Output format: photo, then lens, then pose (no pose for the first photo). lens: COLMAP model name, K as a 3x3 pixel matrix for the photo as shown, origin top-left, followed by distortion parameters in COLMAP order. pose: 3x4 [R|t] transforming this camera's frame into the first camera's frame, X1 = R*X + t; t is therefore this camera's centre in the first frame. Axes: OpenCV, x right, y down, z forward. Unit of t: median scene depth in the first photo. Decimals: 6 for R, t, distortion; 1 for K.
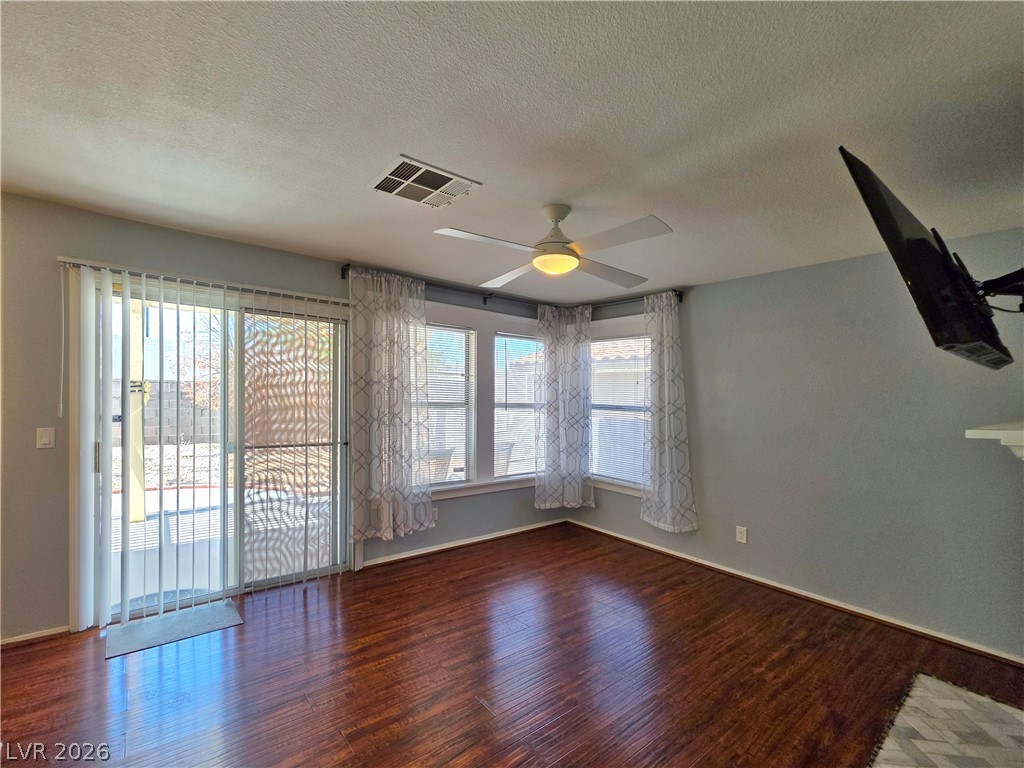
lens RADIAL K [[429.4, 0, 512.3], [0, 429.4, 389.2], [0, 0, 1]] dist [-0.016935, 0.000187]
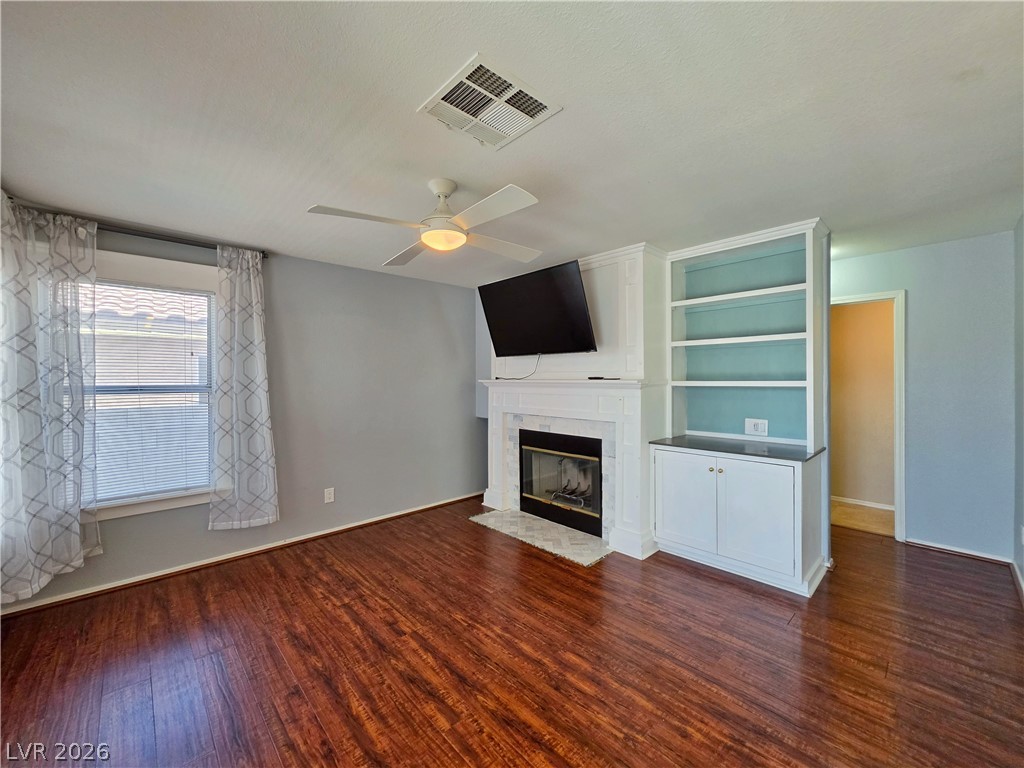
lens RADIAL K [[412.5, 0, 512.2], [0, 412.5, 378.2], [0, 0, 1]] dist [-0.005928, 0.000953]
pose [[-0.079571, -0.020966, 0.996609, -0.506395], [-0.024060, 0.999528, 0.019107, -0.001405], [-0.996539, -0.022458, -0.080038, 0.541900]]
